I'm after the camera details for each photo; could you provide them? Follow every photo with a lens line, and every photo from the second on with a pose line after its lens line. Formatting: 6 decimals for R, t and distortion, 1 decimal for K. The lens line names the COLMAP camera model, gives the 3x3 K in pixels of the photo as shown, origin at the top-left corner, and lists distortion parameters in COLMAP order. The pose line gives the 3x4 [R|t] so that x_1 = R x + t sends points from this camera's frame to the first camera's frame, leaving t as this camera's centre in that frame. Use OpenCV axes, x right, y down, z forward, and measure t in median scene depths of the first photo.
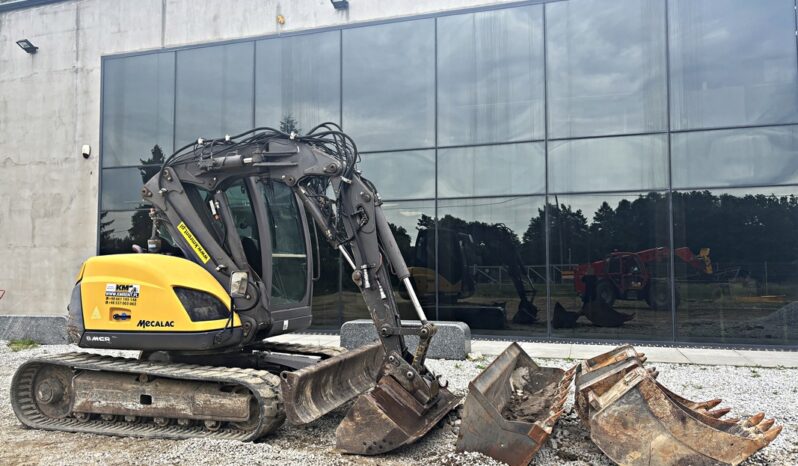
lens RADIAL K [[603.3, 0, 398.8], [0, 603.3, 240.4], [0, 0, 1]] dist [0.040225, -0.042631]
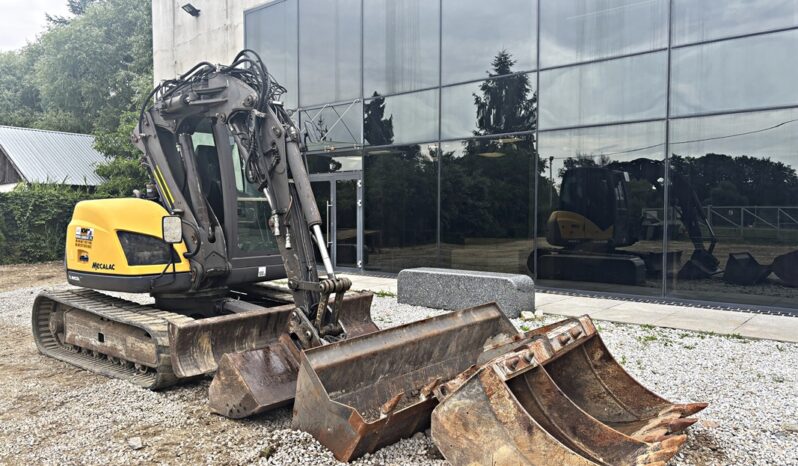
lens RADIAL K [[603.3, 0, 402.9], [0, 603.3, 240.5], [0, 0, 1]] dist [0.040225, -0.042631]
pose [[0.924139, 0.018969, -0.381585, 0.444829], [0.017564, 0.995601, 0.092029, 0.007270], [0.381653, -0.091749, 0.919741, 0.238650]]
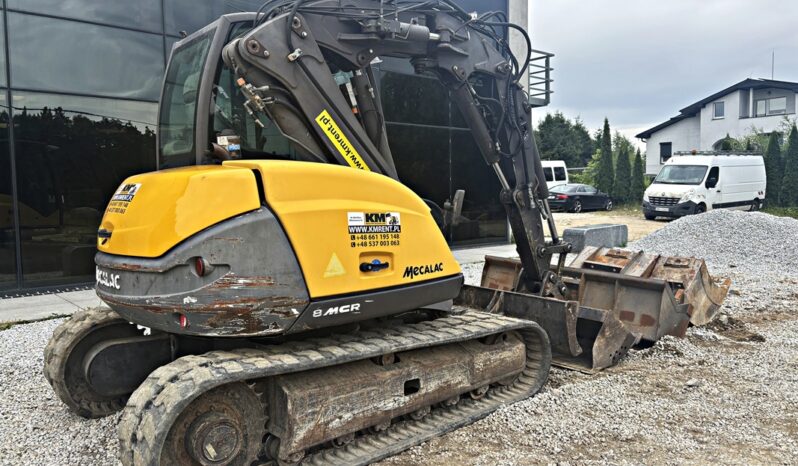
lens RADIAL K [[603.3, 0, 403.2], [0, 603.3, 232.7], [0, 0, 1]] dist [0.040225, -0.042631]
pose [[0.521854, -0.062557, 0.850738, -0.925240], [-0.029838, 0.995358, 0.091495, 0.036898], [-0.852513, -0.073132, 0.517565, 0.657491]]
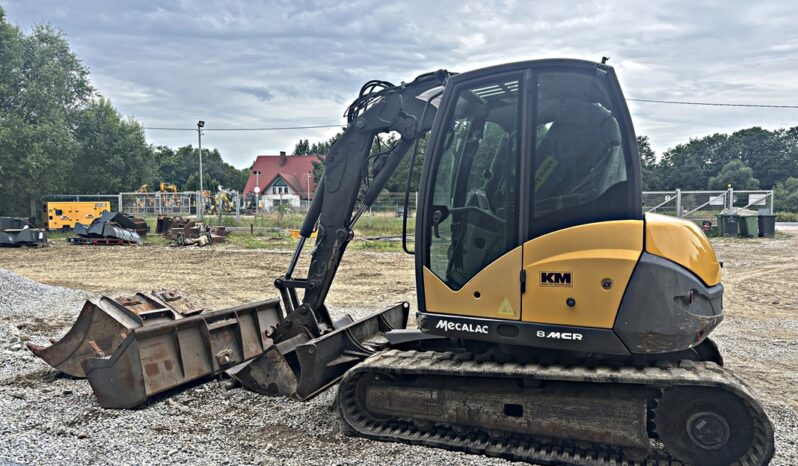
lens RADIAL K [[603.3, 0, 394.0], [0, 603.3, 232.8], [0, 0, 1]] dist [0.040225, -0.042631]
pose [[-0.999684, 0.006038, 0.024390, -0.171216], [0.006071, 0.999981, 0.001291, 0.055801], [-0.024382, 0.001438, -0.999702, 2.012609]]
